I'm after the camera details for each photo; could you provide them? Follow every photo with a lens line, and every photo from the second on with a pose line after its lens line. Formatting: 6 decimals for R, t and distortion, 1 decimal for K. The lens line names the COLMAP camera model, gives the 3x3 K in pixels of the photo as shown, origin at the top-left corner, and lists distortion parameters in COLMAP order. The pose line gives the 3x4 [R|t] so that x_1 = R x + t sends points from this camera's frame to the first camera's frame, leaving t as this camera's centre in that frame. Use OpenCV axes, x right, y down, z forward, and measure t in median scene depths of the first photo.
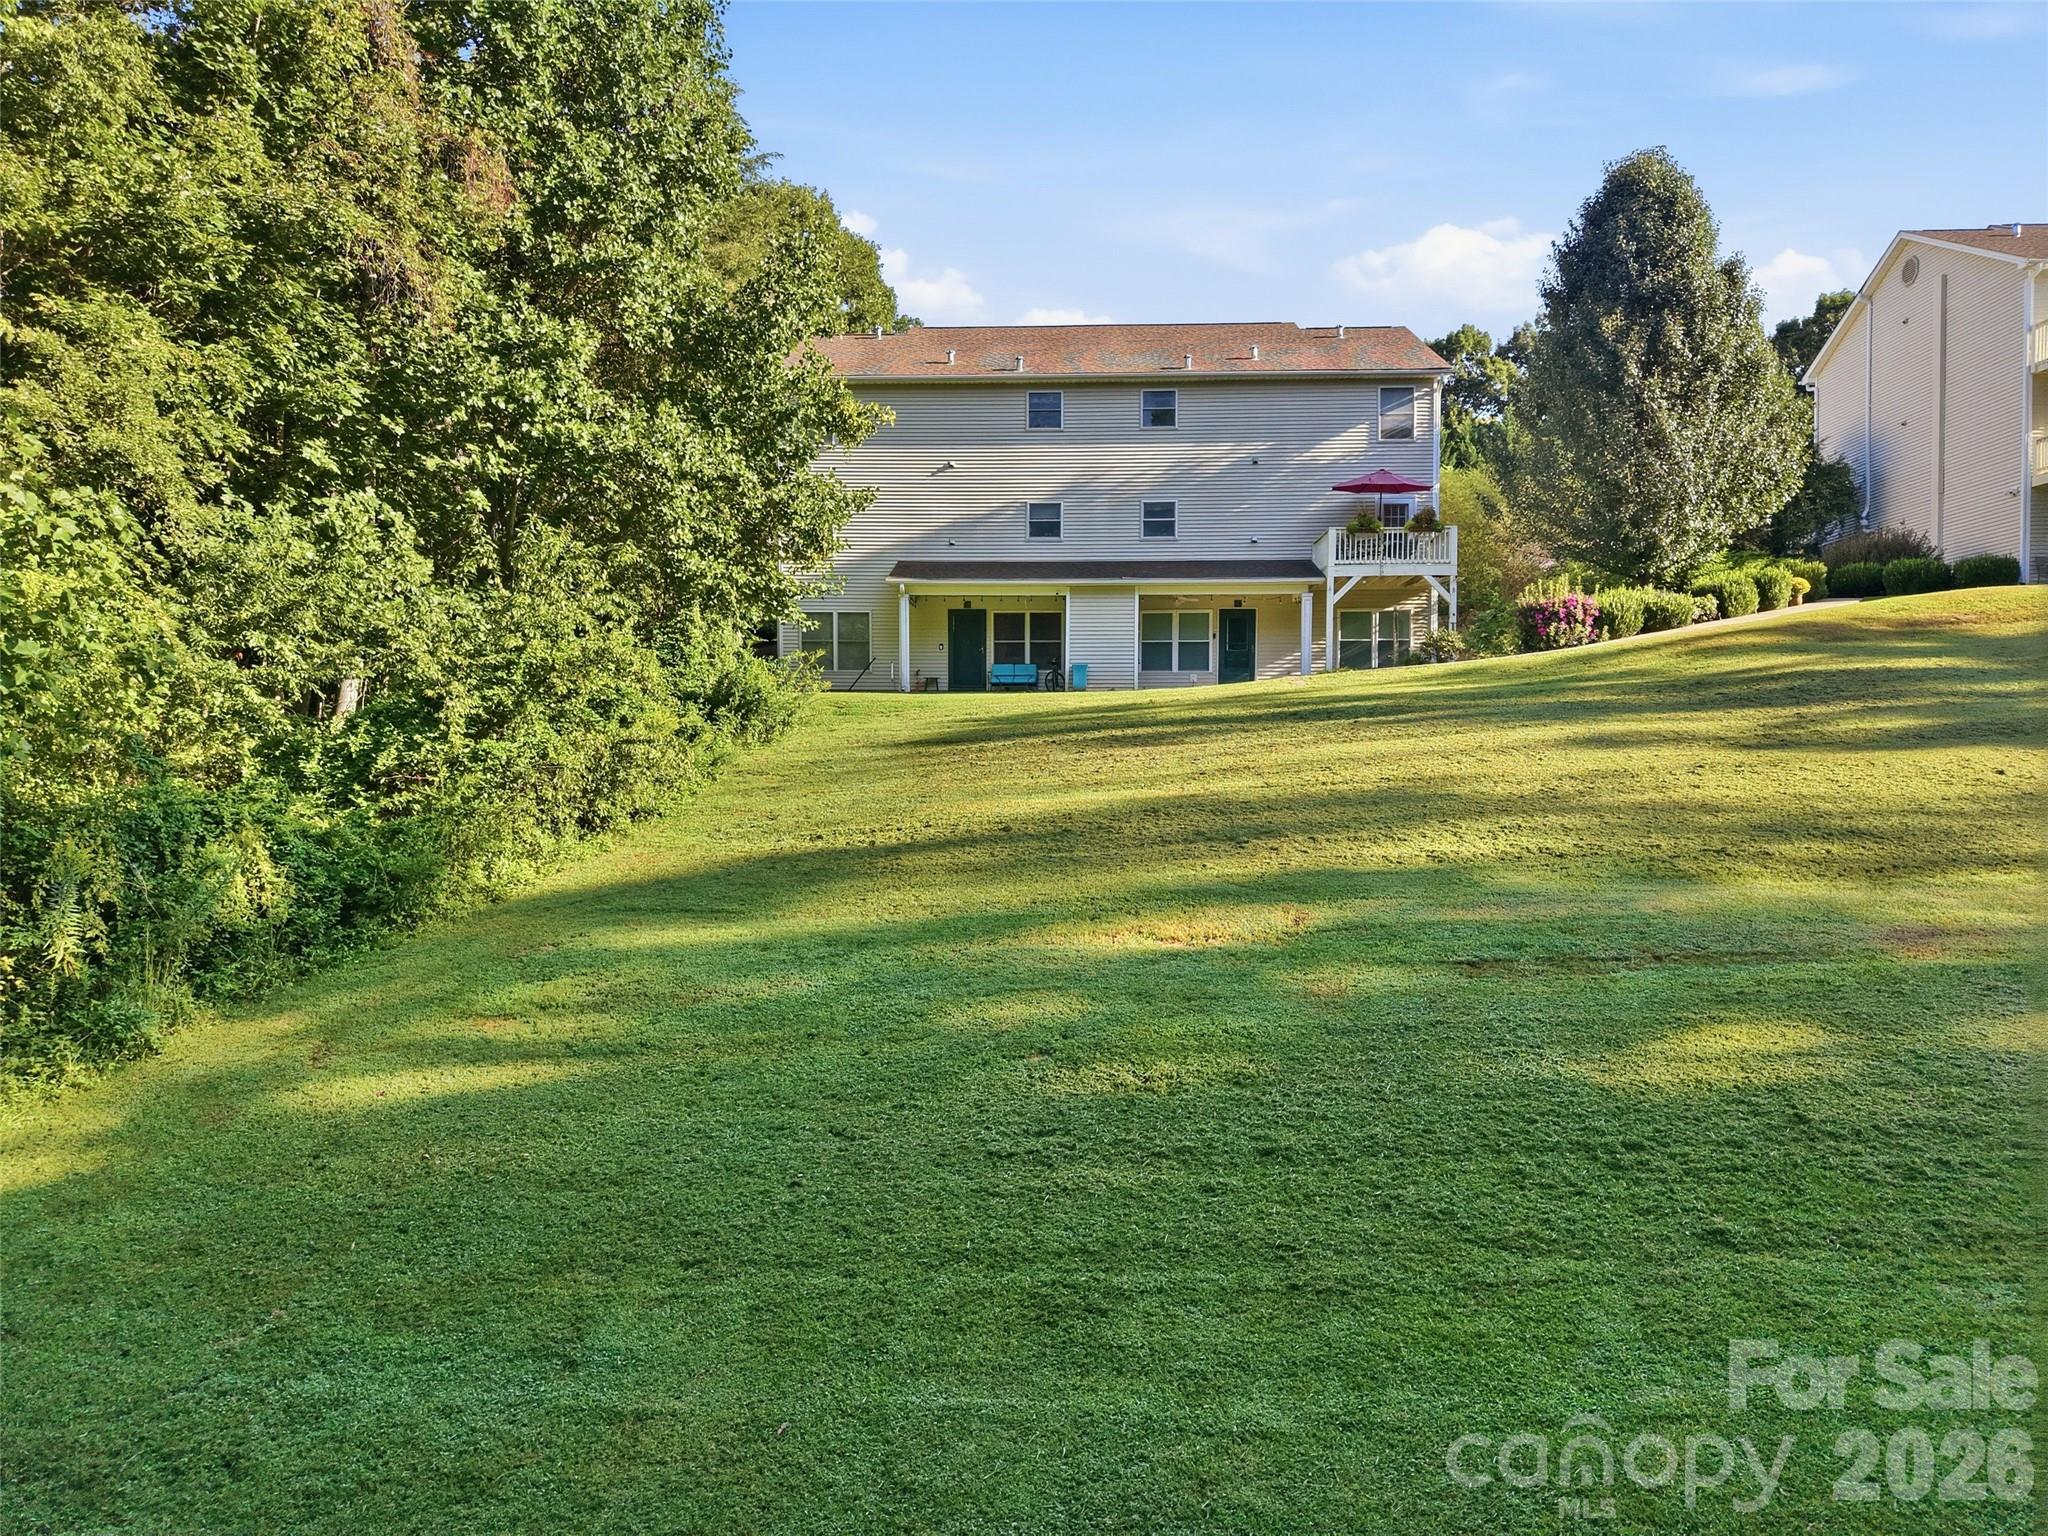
lens RADIAL K [[1348.2, 0, 1012.9], [0, 1348.2, 750.7], [0, 0, 1]] dist [0.023762, -0.020139]
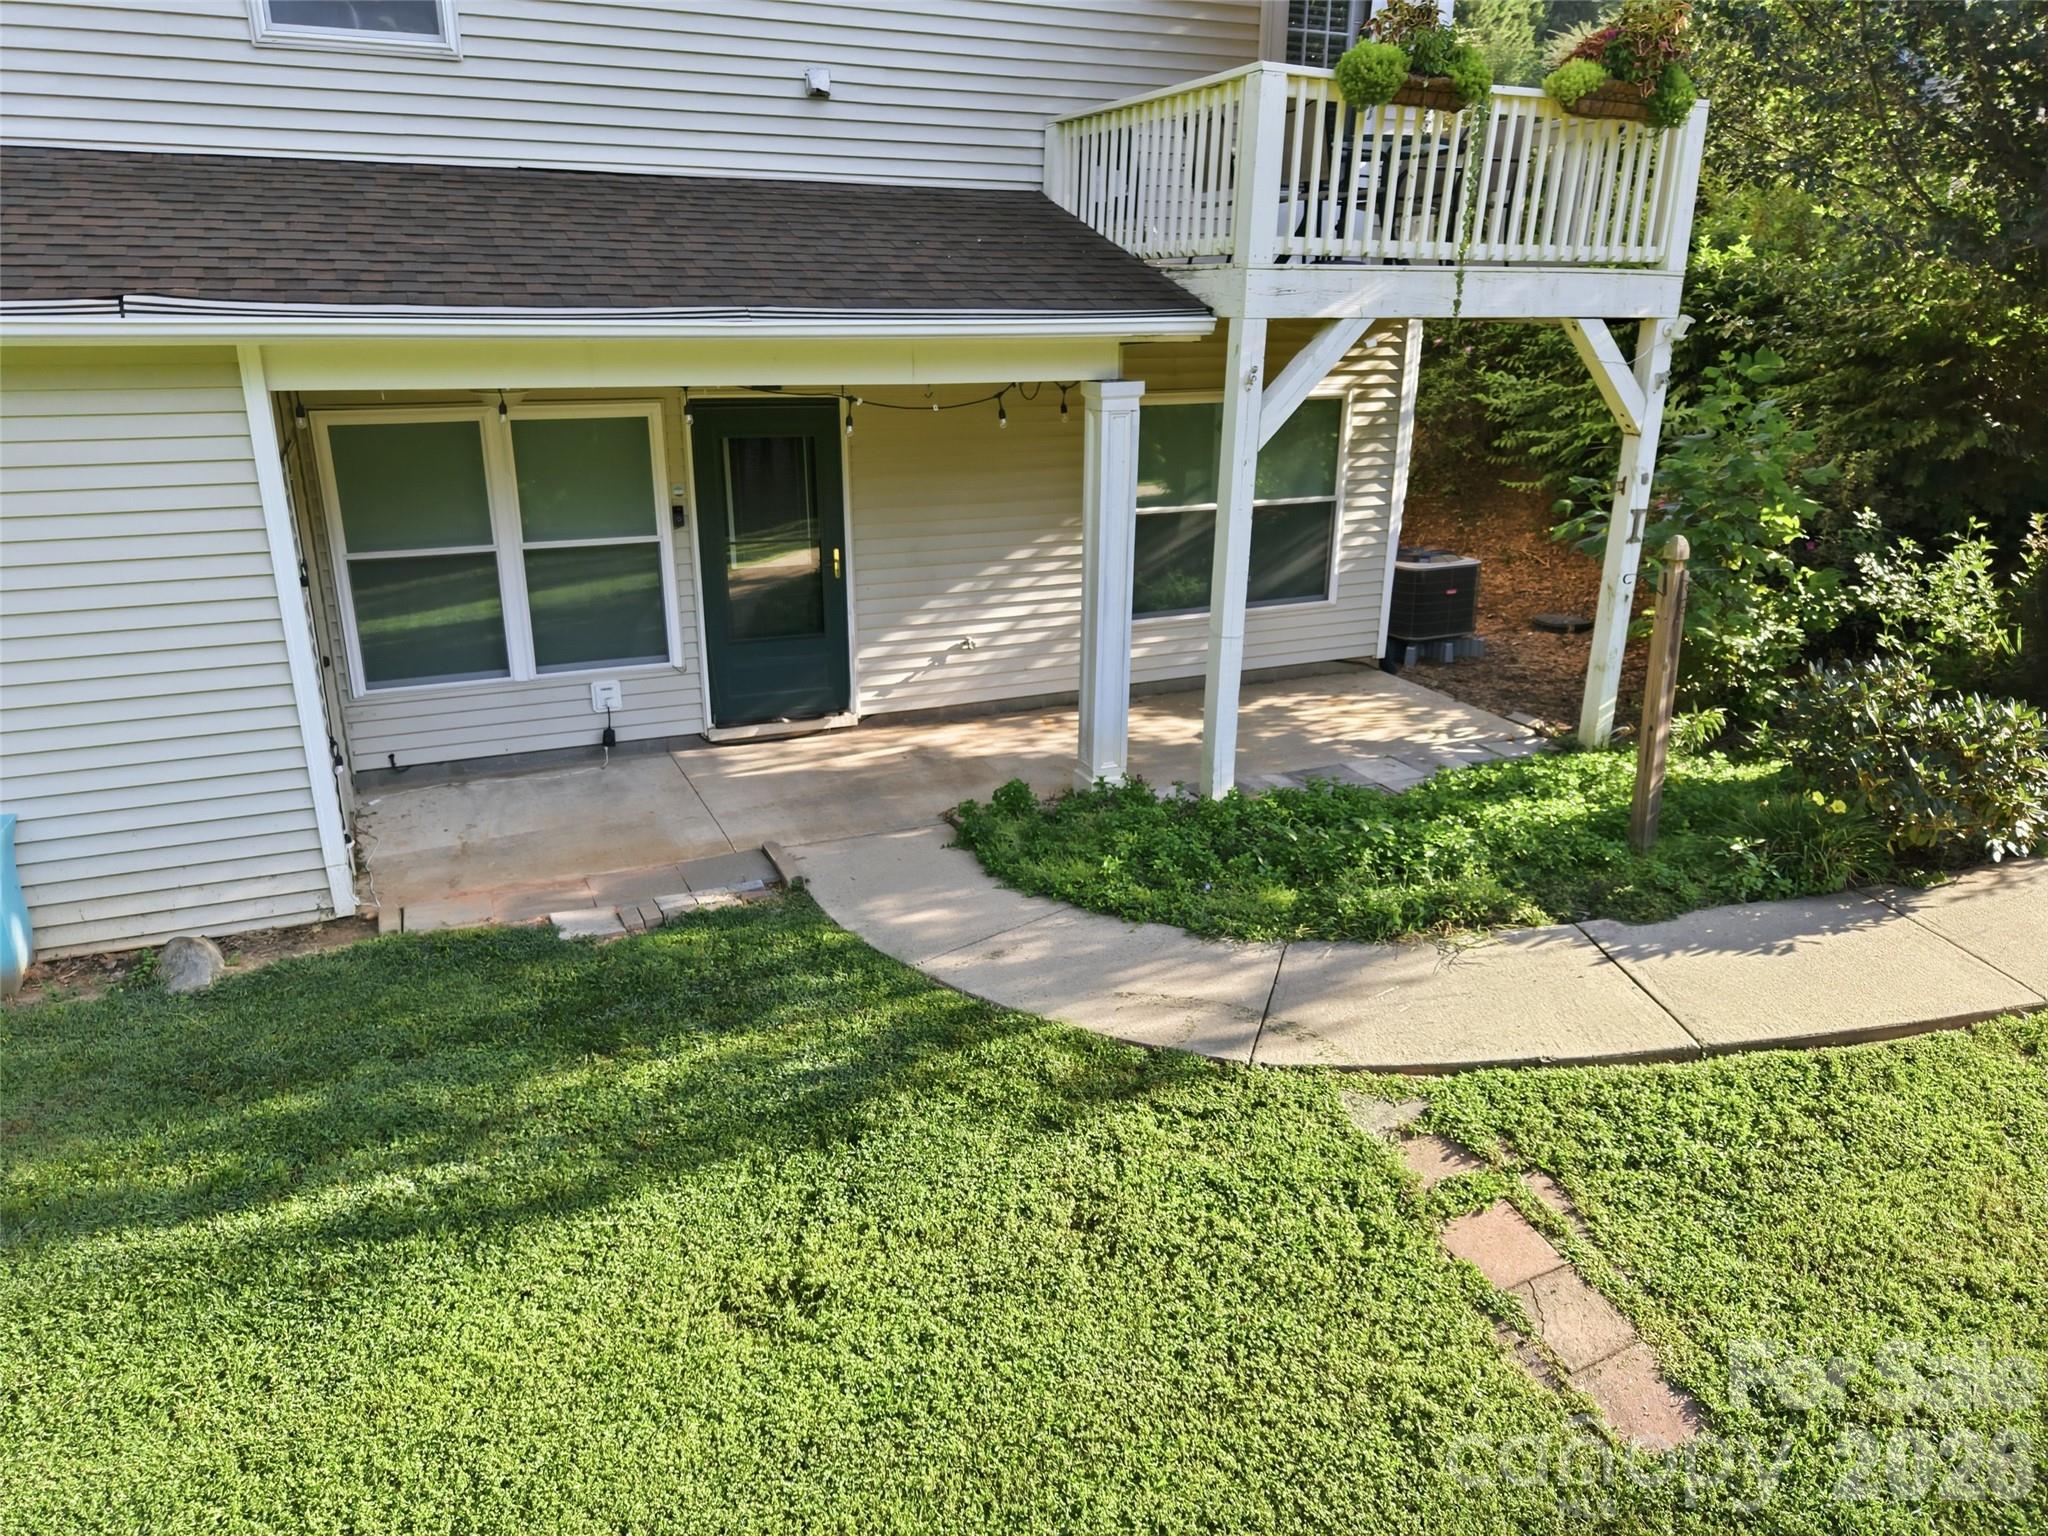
lens RADIAL K [[1348.2, 0, 1018.2], [0, 1348.2, 773.8], [0, 0, 1]] dist [0.023762, -0.020139]
pose [[0.895691, -0.137868, 0.422765, 0.096515], [-0.004712, 0.947727, 0.319047, -0.121548], [-0.444652, -0.287759, 0.848221, 0.766793]]
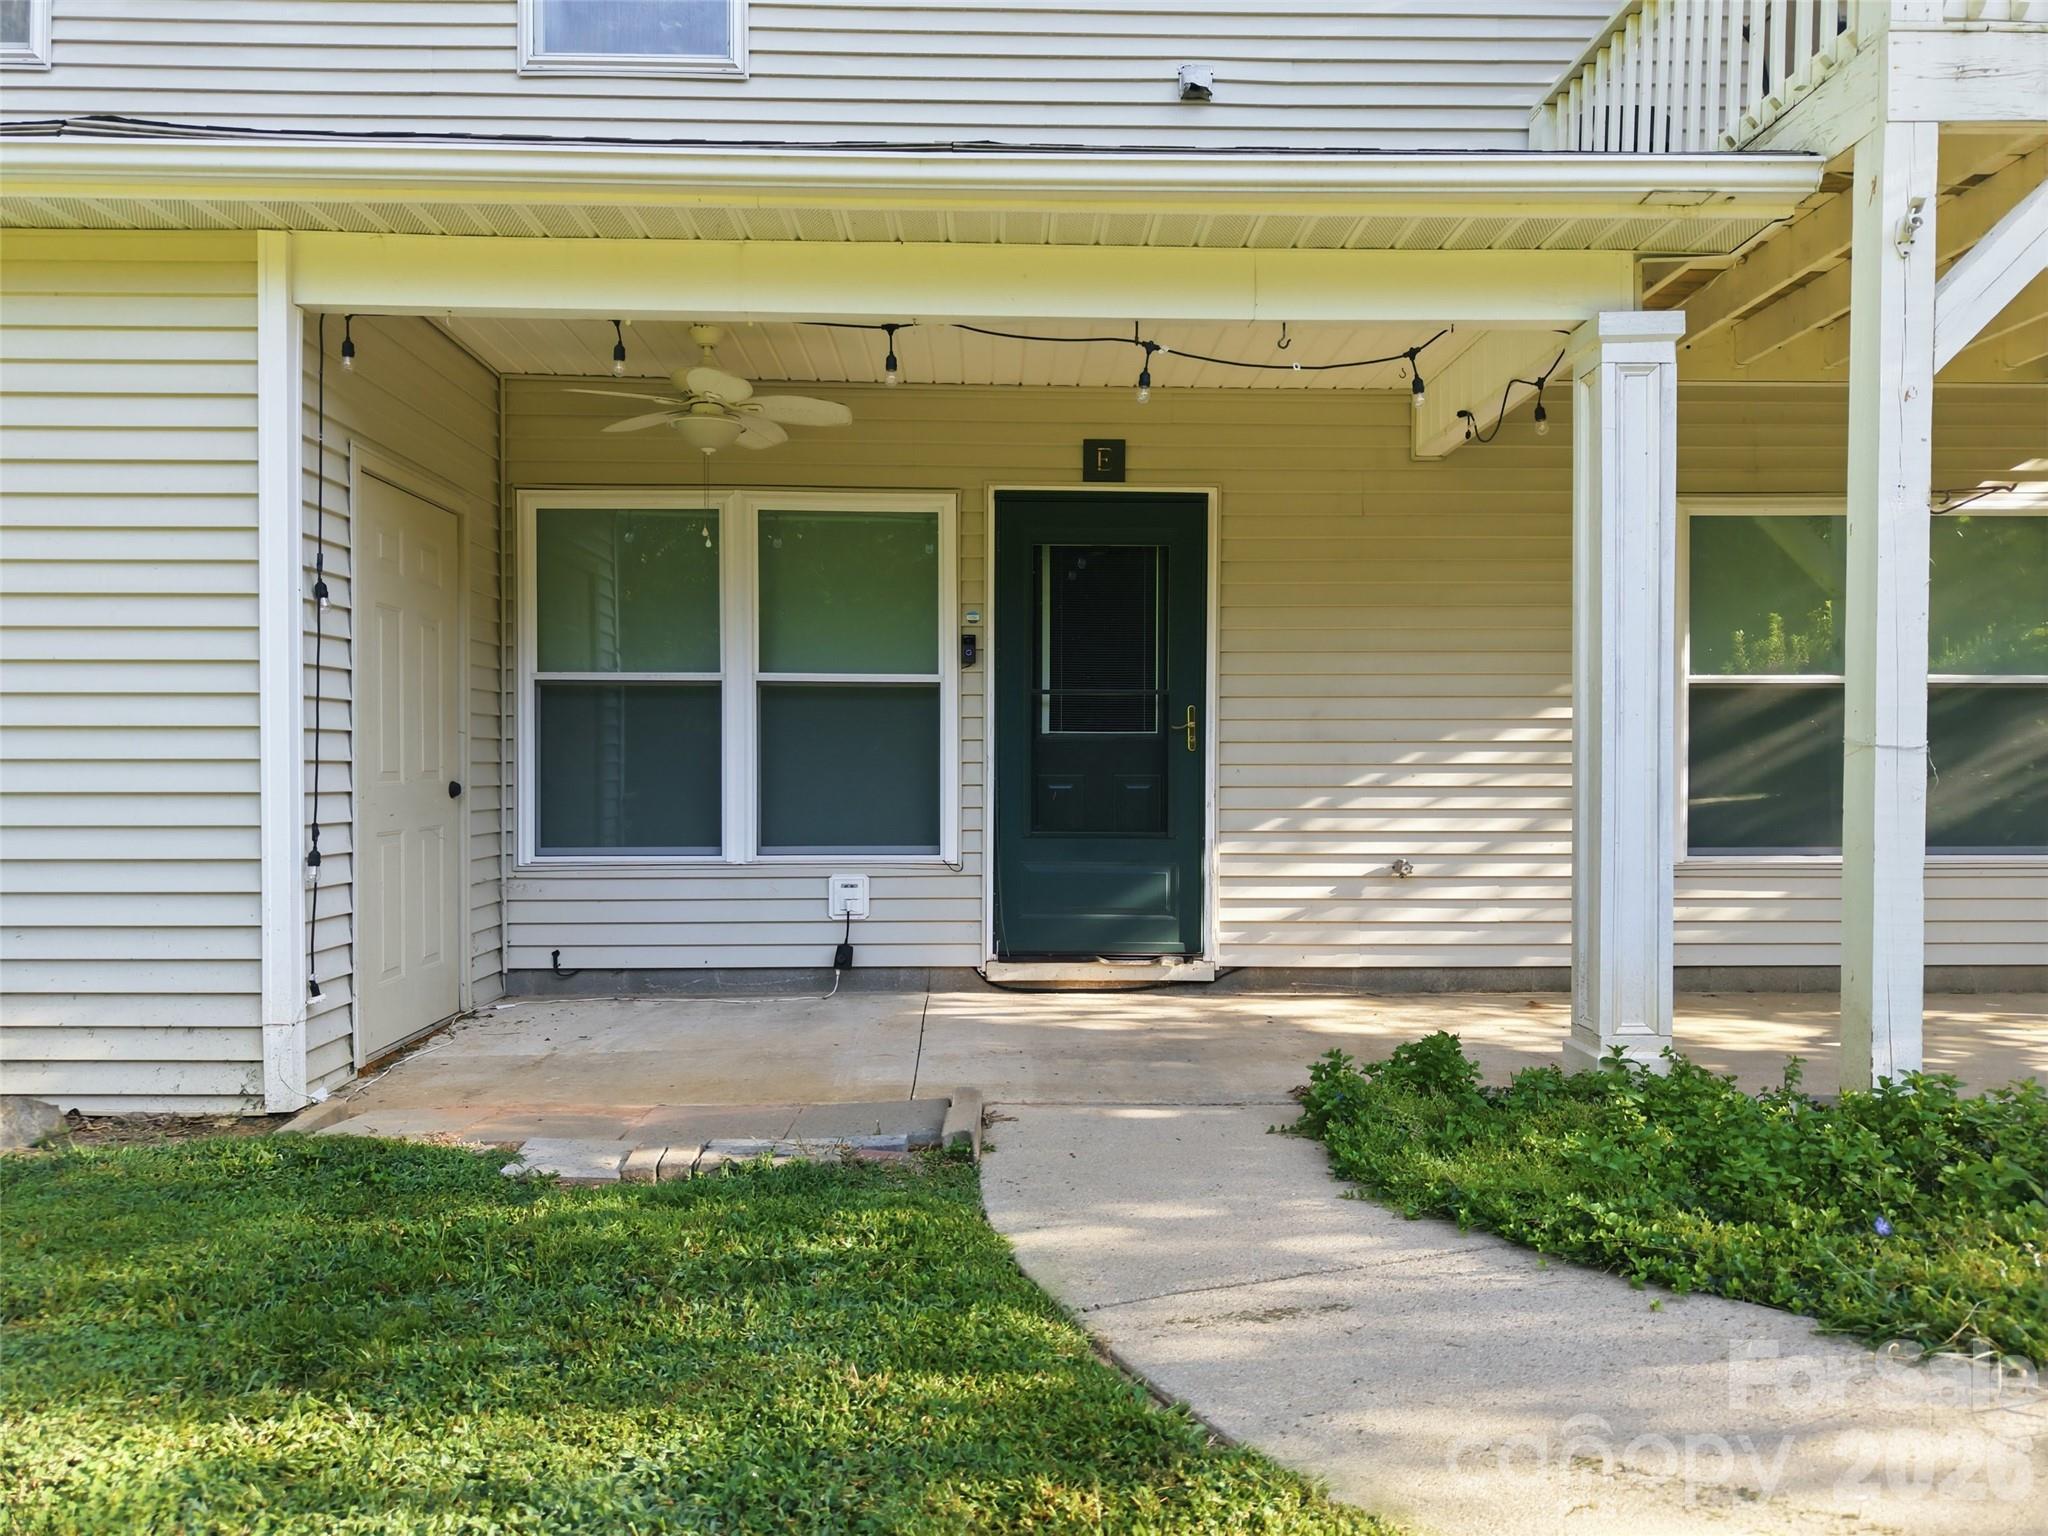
lens RADIAL K [[1348.2, 0, 1032.4], [0, 1348.2, 774.1], [0, 0, 1]] dist [0.023762, -0.020139]
pose [[0.997378, 0.002273, 0.072330, 0.147898], [-0.002475, 0.999993, 0.002704, -0.070737], [-0.072323, -0.002876, 0.997377, 0.842419]]
